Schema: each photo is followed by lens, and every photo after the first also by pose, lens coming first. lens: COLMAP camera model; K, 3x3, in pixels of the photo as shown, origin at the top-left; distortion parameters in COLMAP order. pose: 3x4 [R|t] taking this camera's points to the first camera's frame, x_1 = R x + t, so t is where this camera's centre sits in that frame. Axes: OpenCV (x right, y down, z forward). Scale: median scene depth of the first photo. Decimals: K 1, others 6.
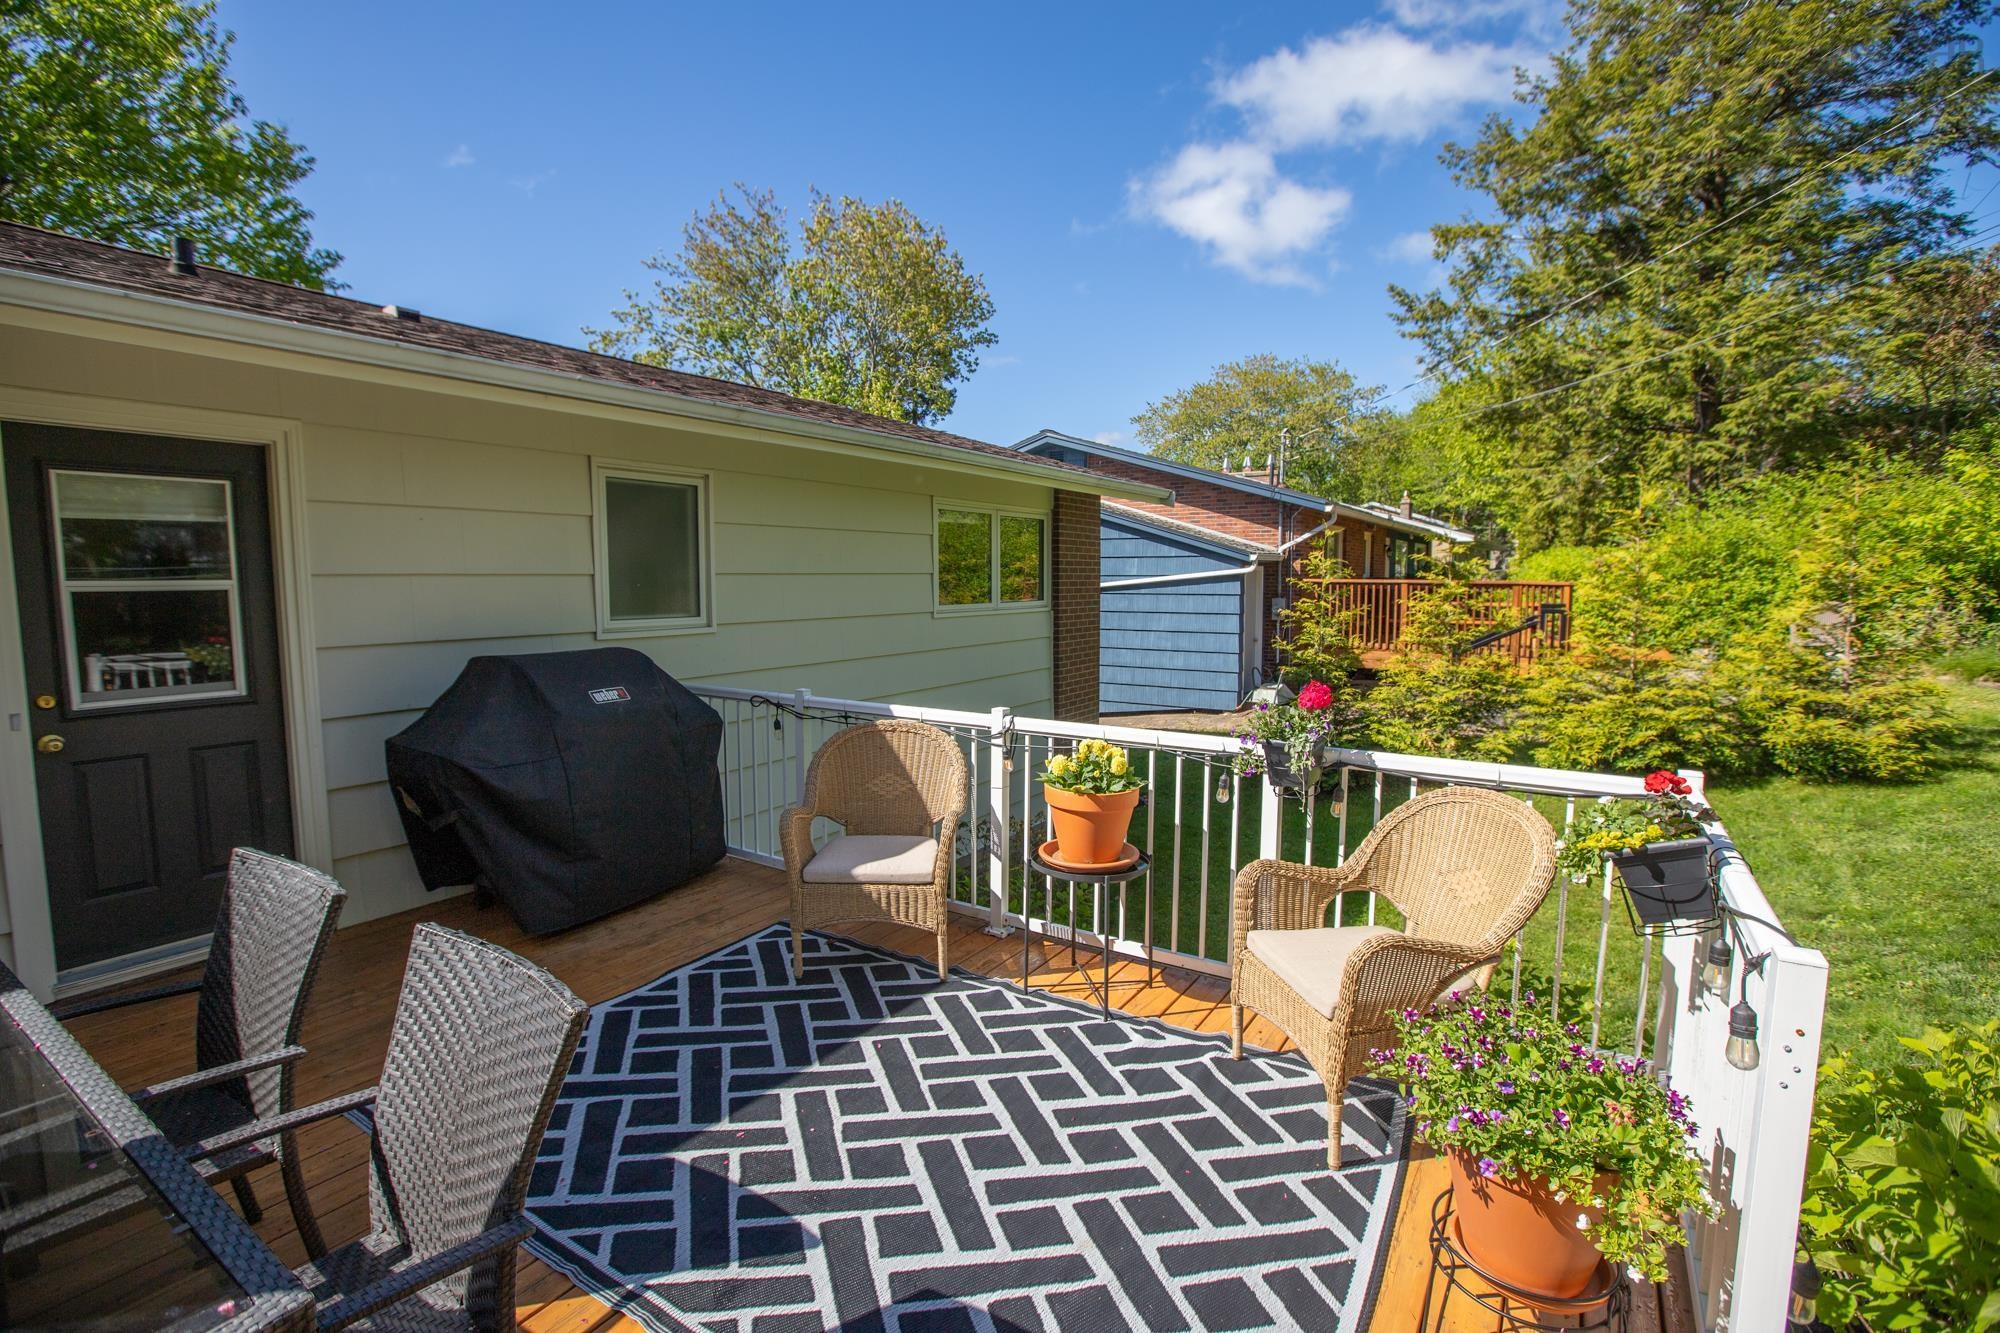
lens RADIAL K [[911.5, 0, 1000.0], [0, 911.5, 666.5], [0, 0, 1]] dist [-0.048547, 0.016657]
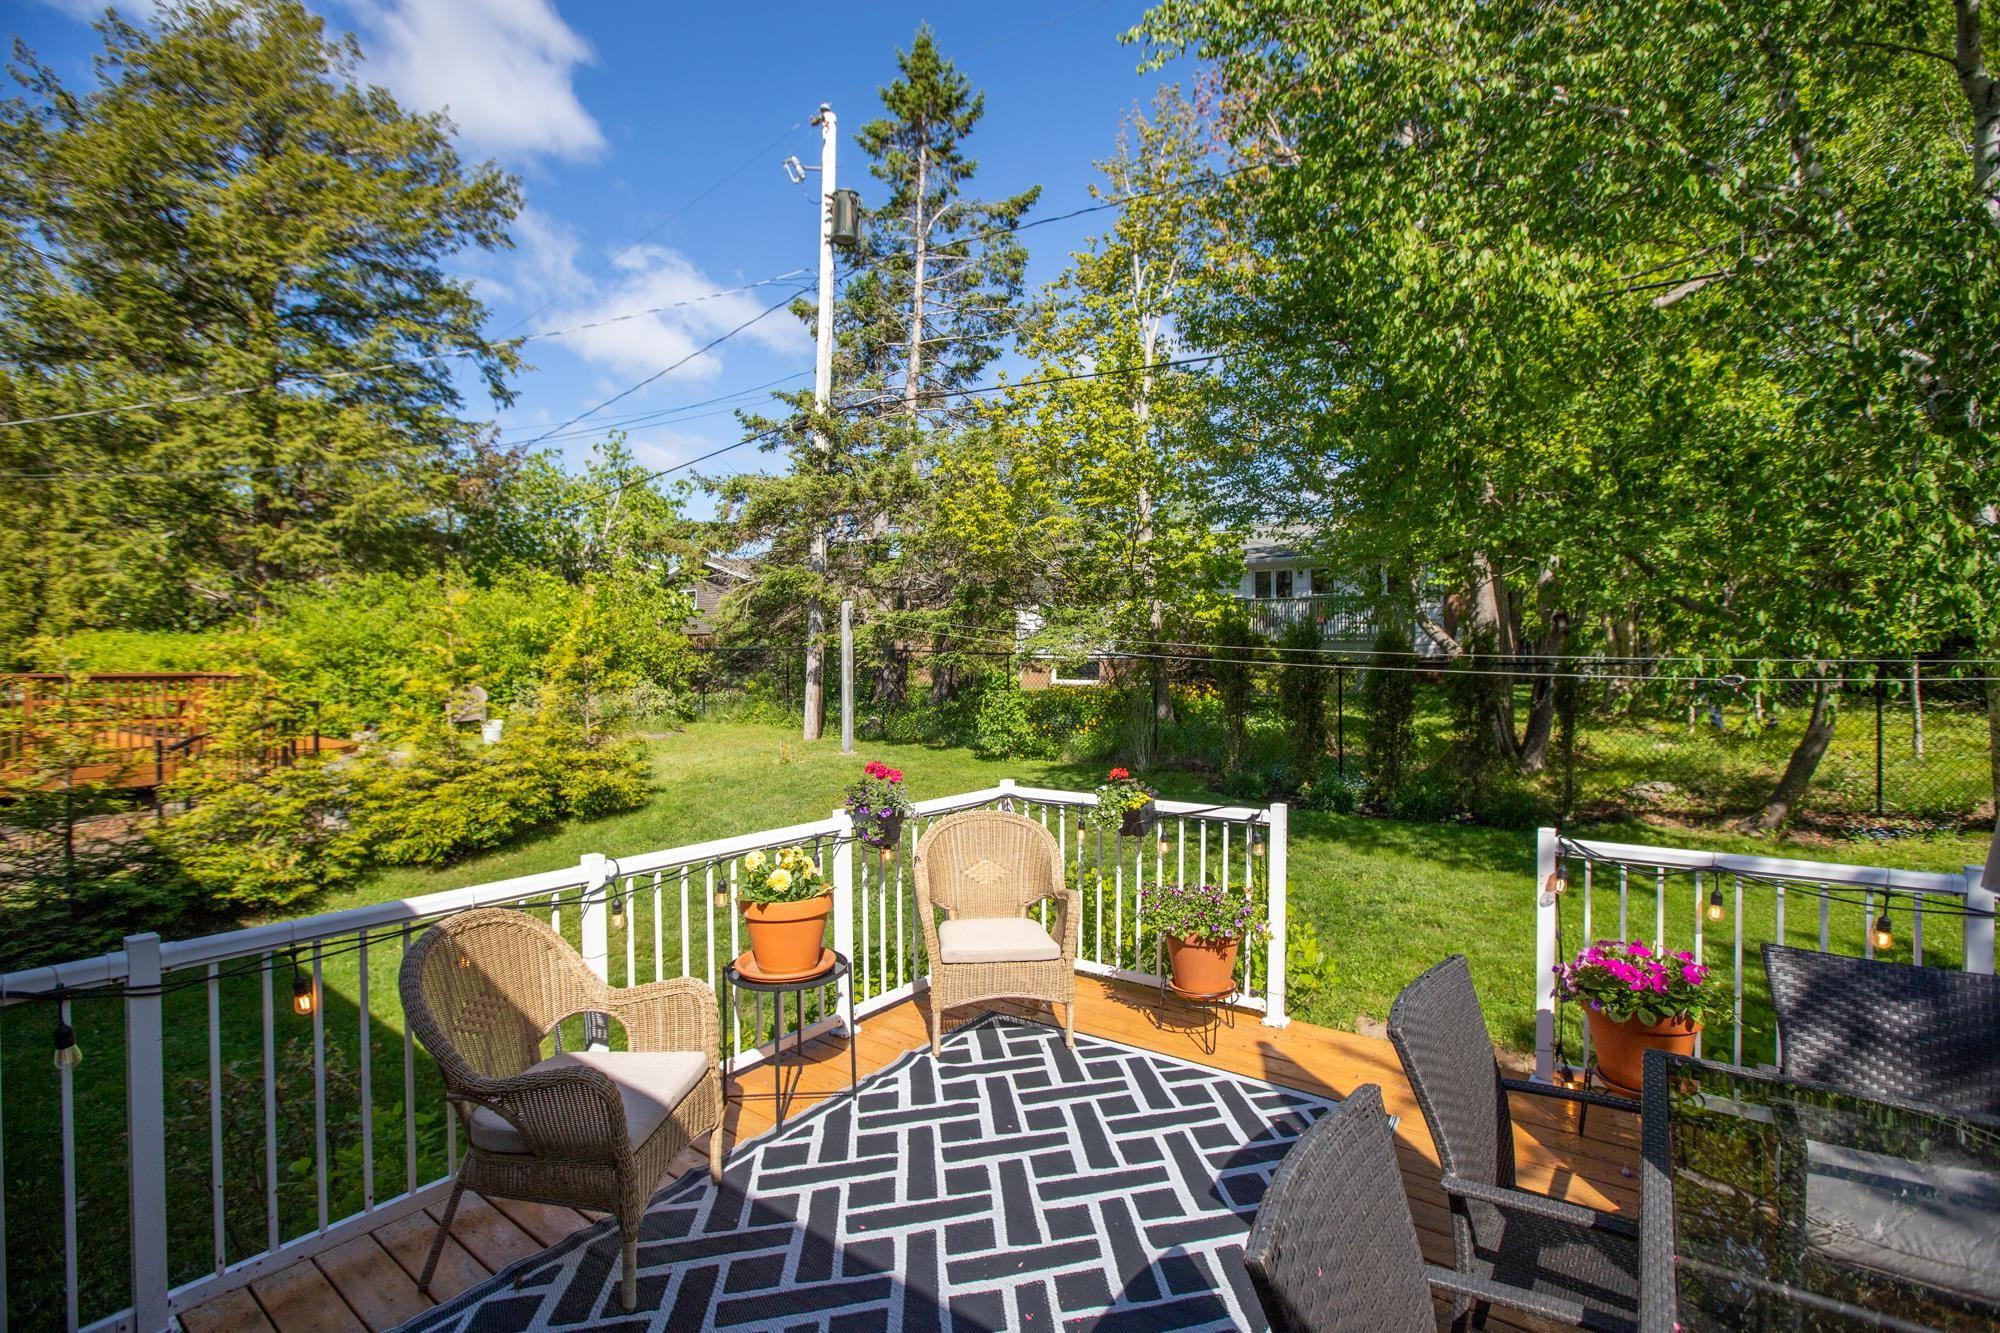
lens RADIAL K [[911.5, 0, 1000.0], [0, 911.5, 666.5], [0, 0, 1]] dist [-0.048547, 0.016657]
pose [[0.048790, -0.003653, 0.998802, -0.902439], [0.096661, 0.995317, -0.001081, -0.091254], [-0.994121, 0.096598, 0.048914, 0.714702]]
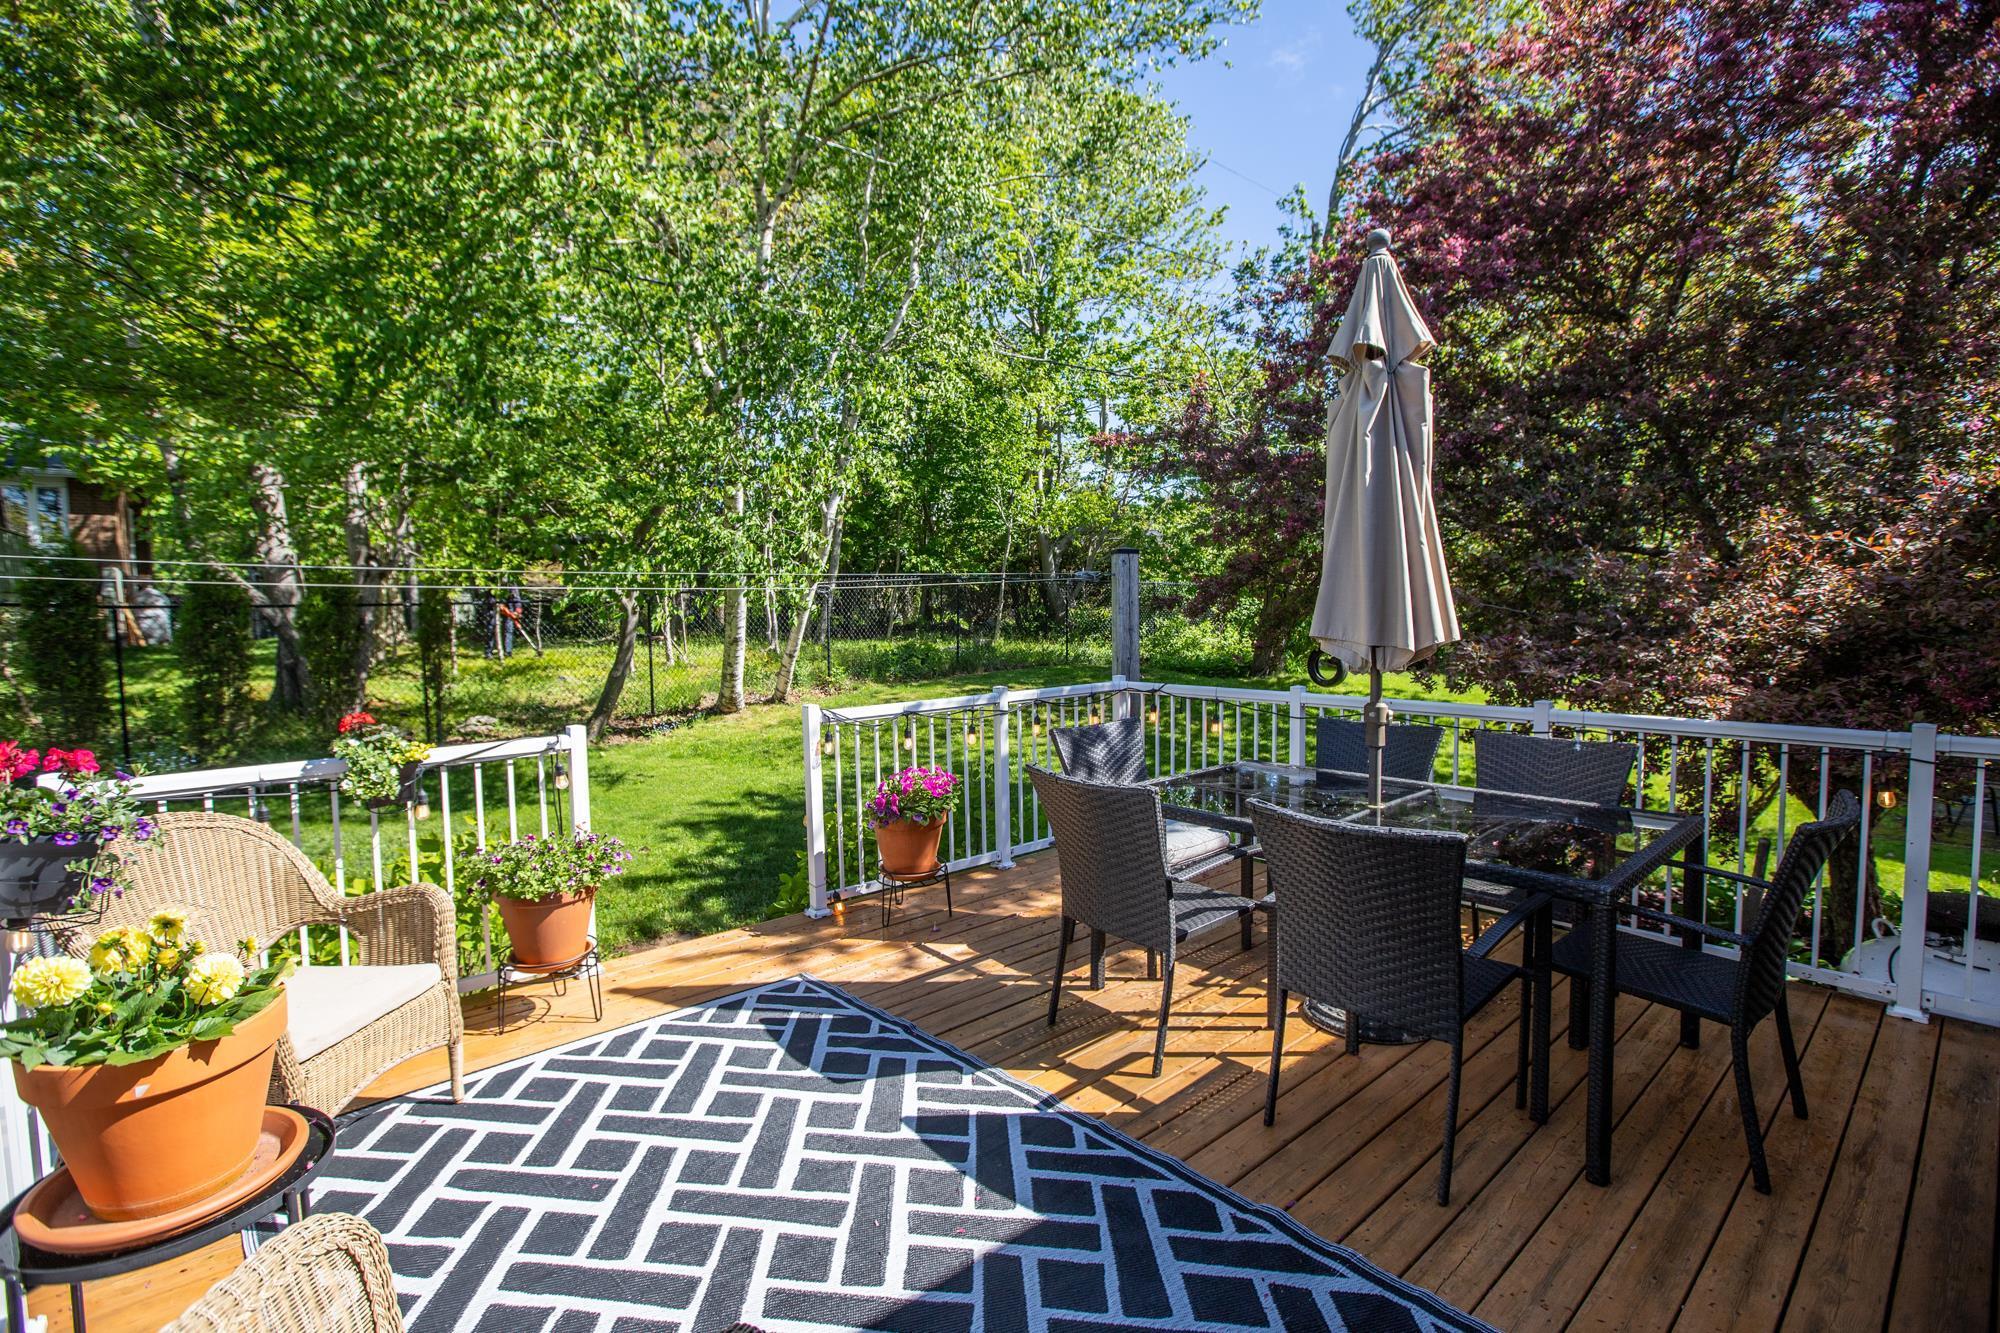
lens RADIAL K [[911.5, 0, 1000.0], [0, 911.5, 666.5], [0, 0, 1]] dist [-0.048547, 0.016657]
pose [[-0.962759, -0.000432, 0.270359, -0.422136], [0.044958, 0.985820, 0.161672, -0.091250], [-0.266595, 0.167807, -0.949088, 1.301603]]
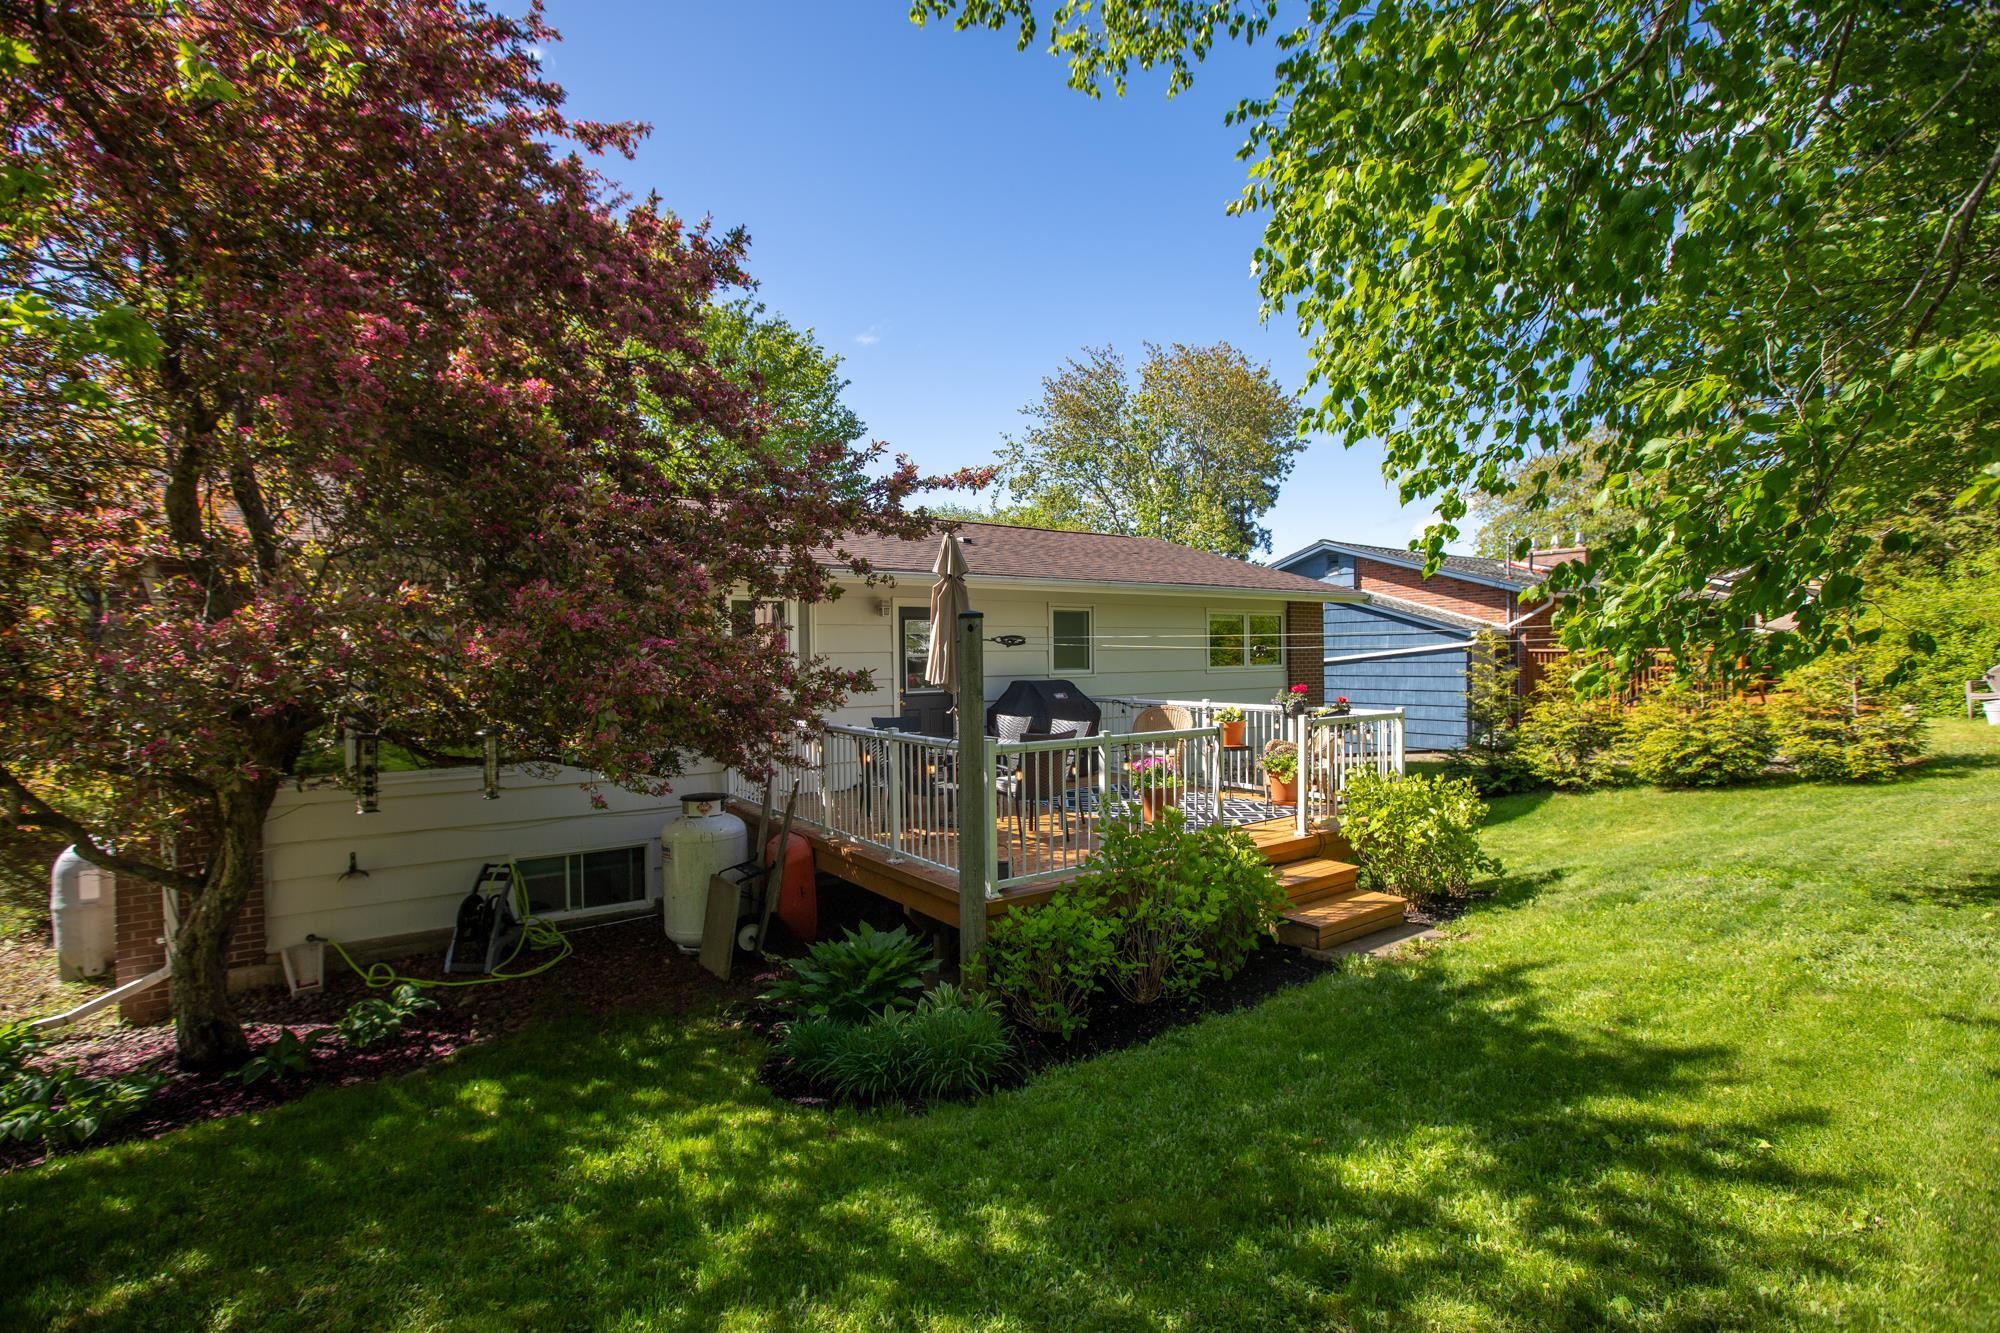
lens RADIAL K [[911.5, 0, 1000.0], [0, 911.5, 666.5], [0, 0, 1]] dist [-0.048547, 0.016657]
pose [[0.932271, -0.006047, -0.361711, 0.476353], [-0.024475, 0.996515, -0.079742, 0.210056], [0.360932, 0.083194, 0.928874, -1.999690]]
